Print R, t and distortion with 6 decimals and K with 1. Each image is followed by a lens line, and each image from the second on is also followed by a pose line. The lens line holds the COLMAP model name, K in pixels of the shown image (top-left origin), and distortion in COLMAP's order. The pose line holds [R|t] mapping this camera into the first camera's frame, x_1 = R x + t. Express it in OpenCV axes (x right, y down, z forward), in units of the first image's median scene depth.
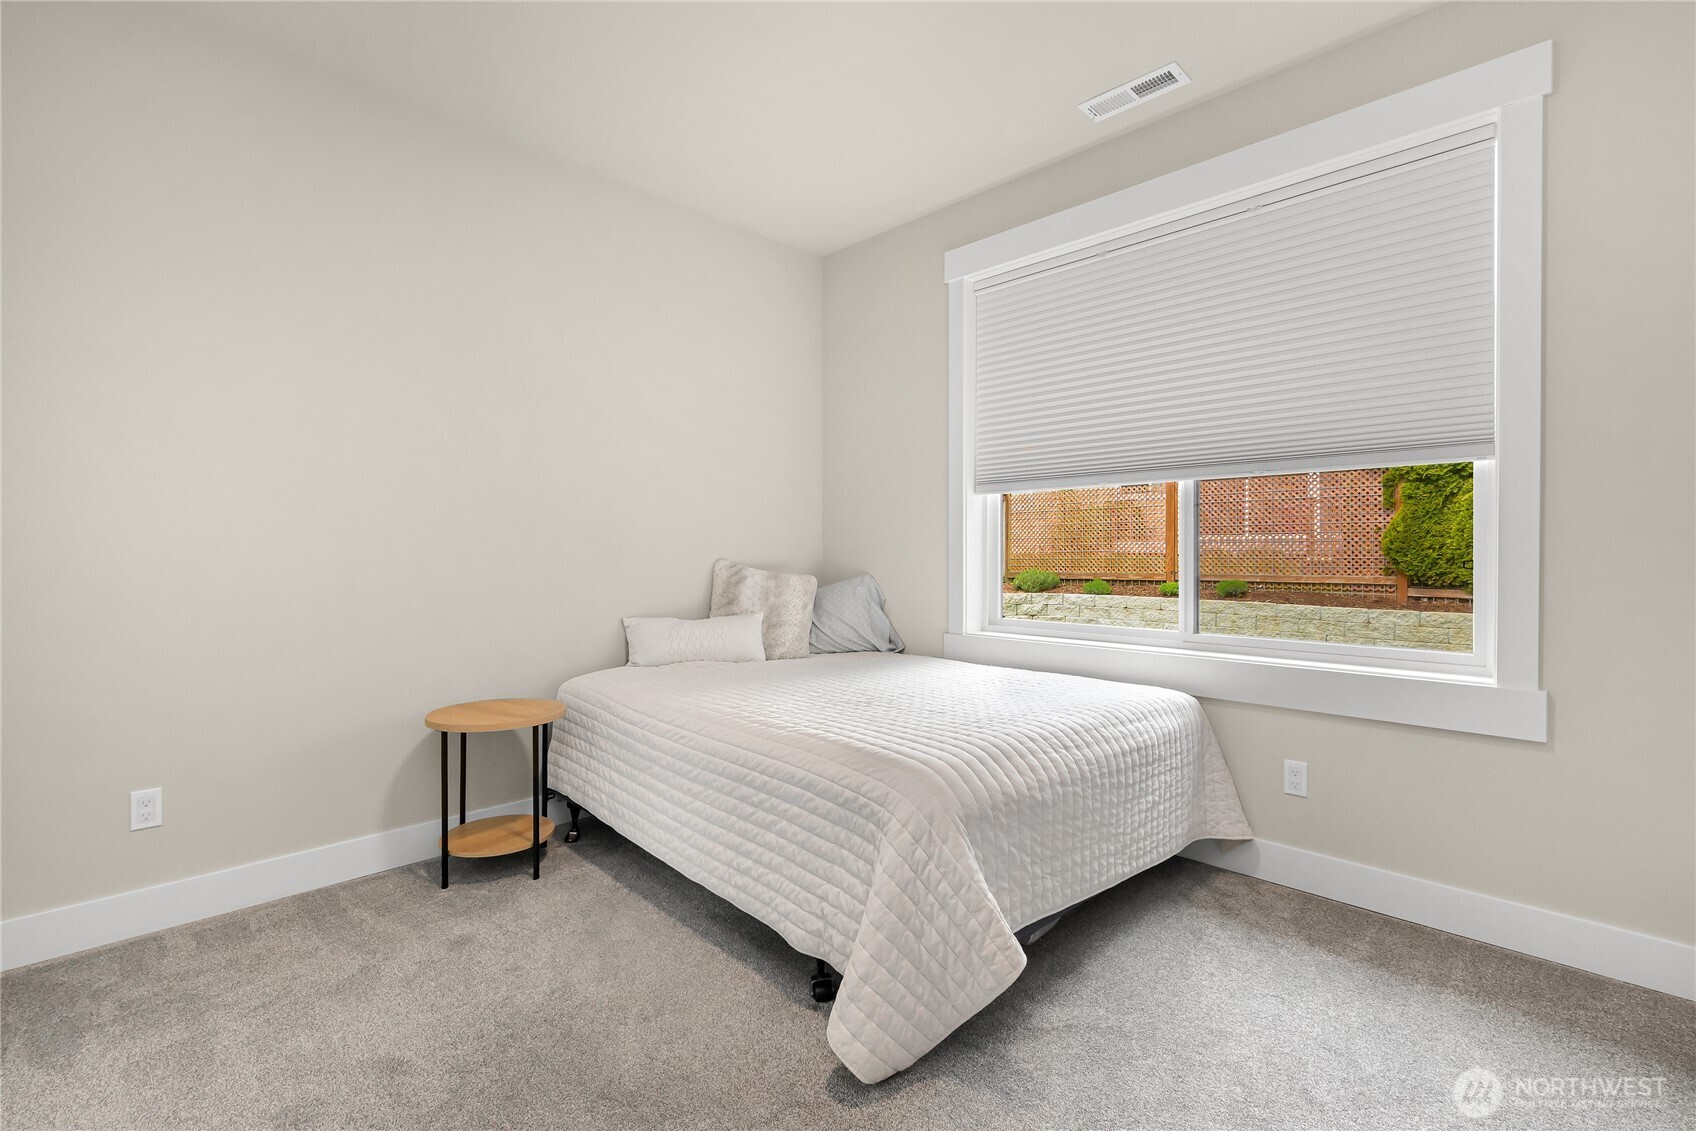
lens RADIAL K [[757.2, 0, 831.0], [0, 757.2, 558.0], [0, 0, 1]] dist [-0.000197, 0.000006]
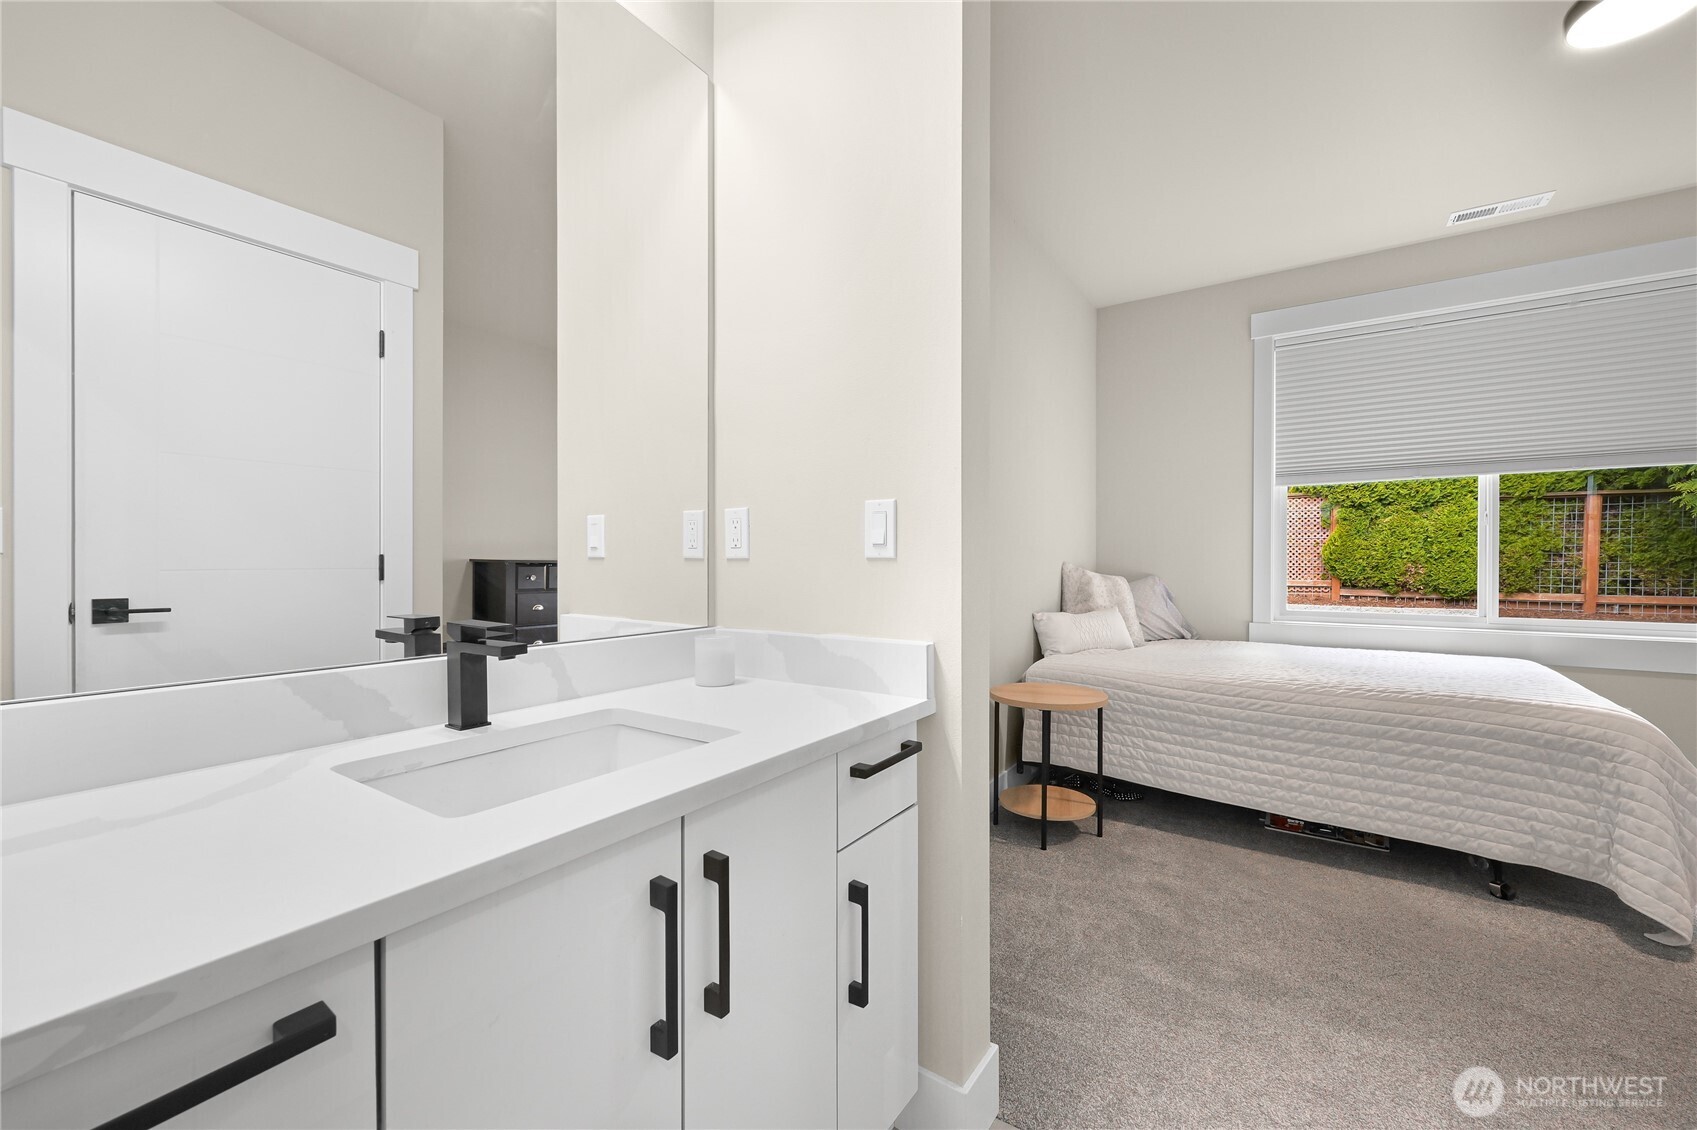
lens RADIAL K [[677.6, 0, 848.5], [0, 677.6, 565.0], [0, 0, 1]] dist [-0.000865, 0.000172]
pose [[0.981171, 0.001560, 0.193136, -0.707684], [-0.000581, 0.999987, -0.005129, 0.011685], [-0.193142, 0.004920, 0.981159, 0.044767]]
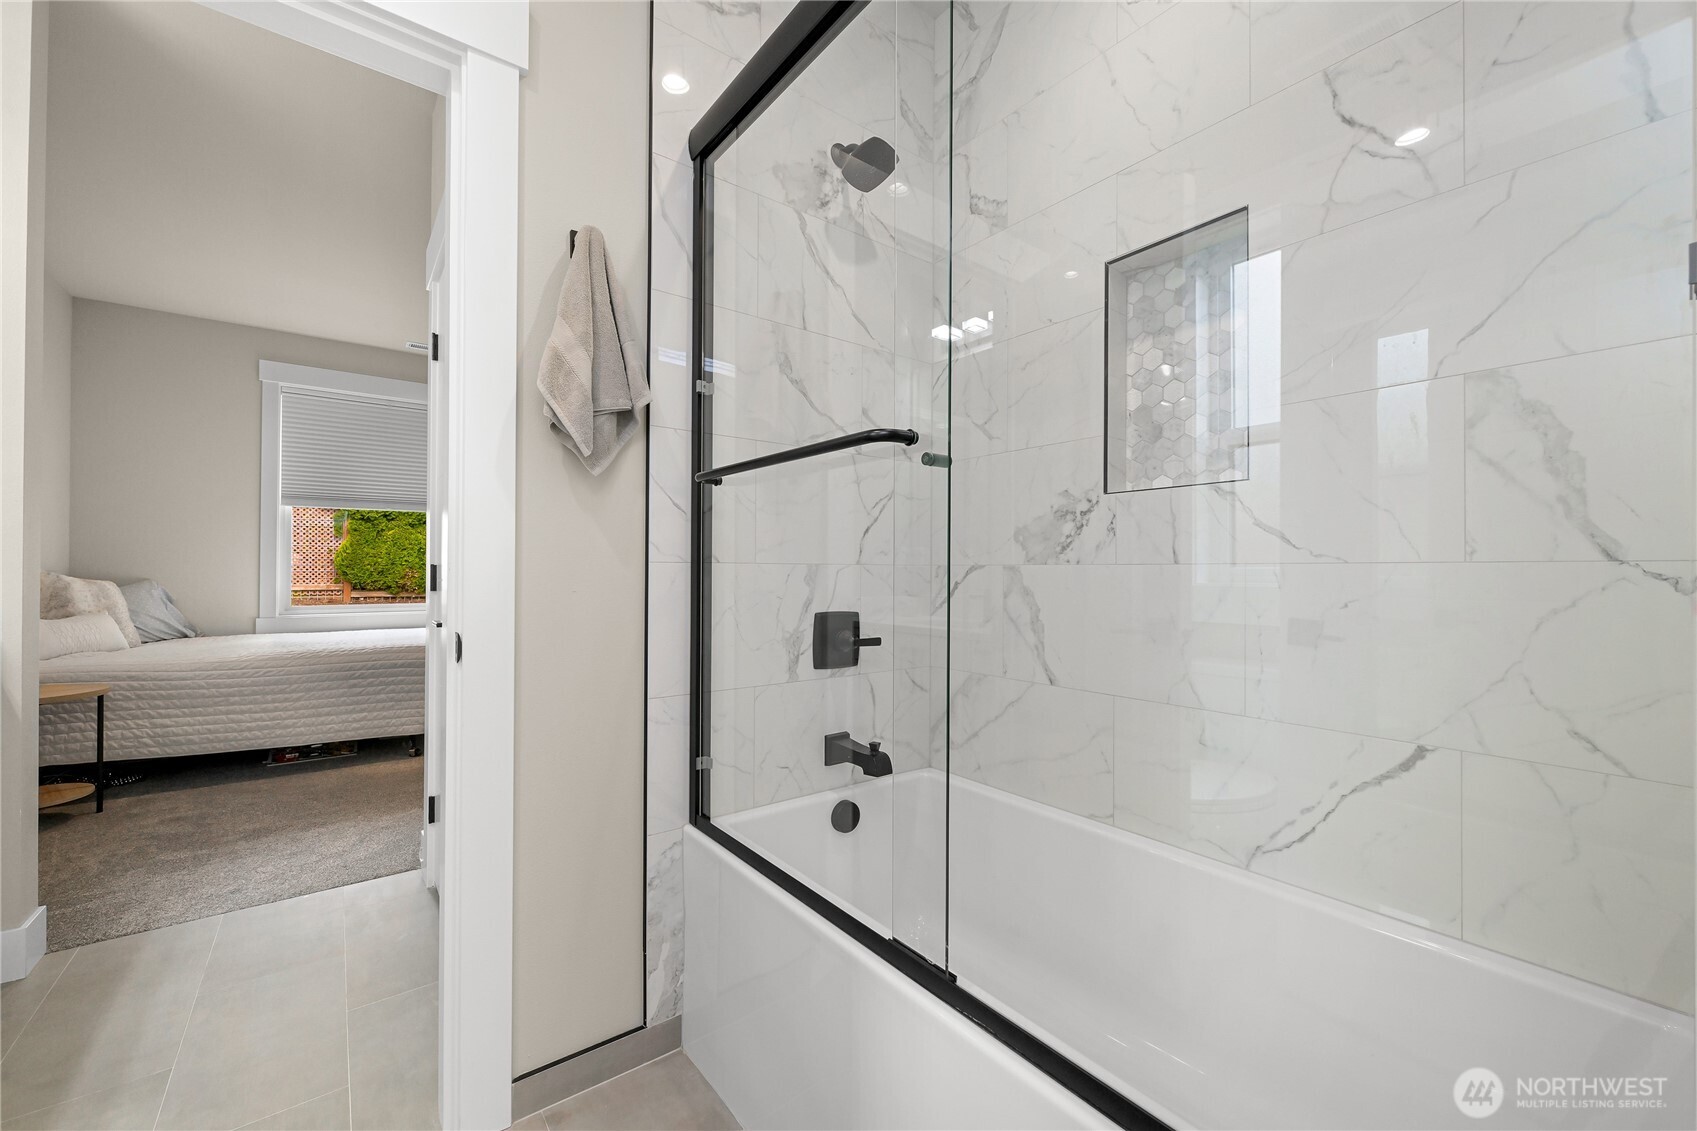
lens RADIAL K [[677.6, 0, 848.5], [0, 677.6, 565.5], [0, 0, 1]] dist [-0.000865, 0.000172]
pose [[0.127789, 0.008980, 0.991761, -1.007247], [0.004673, 0.999942, -0.009656, 0.015239], [-0.991790, 0.005868, 0.127740, -0.302860]]
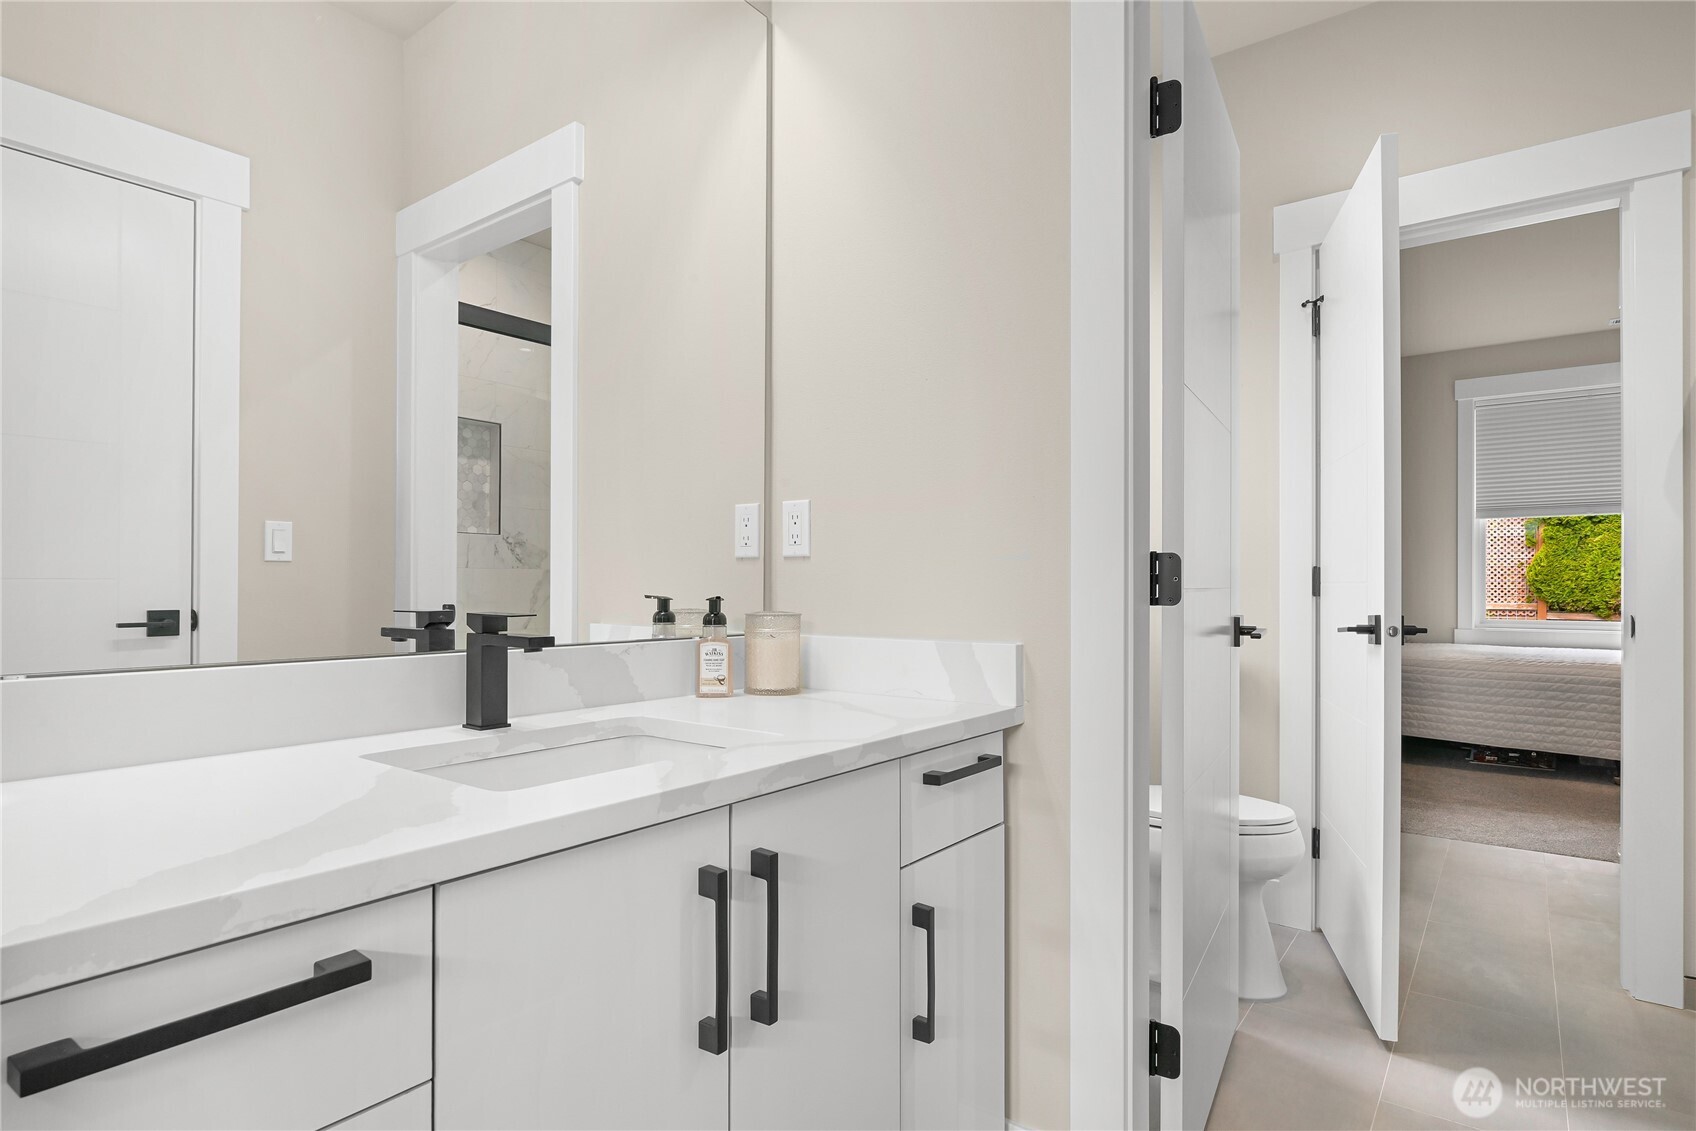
lens RADIAL K [[885.3, 0, 853.4], [0, 885.3, 580.5], [0, 0, 1]] dist [-0.001942, -0.000285]
pose [[0.989511, 0.006918, 0.144293, -1.312792], [-0.004930, 0.999888, -0.014135, 0.033029], [-0.144375, 0.013276, 0.989434, -0.590616]]
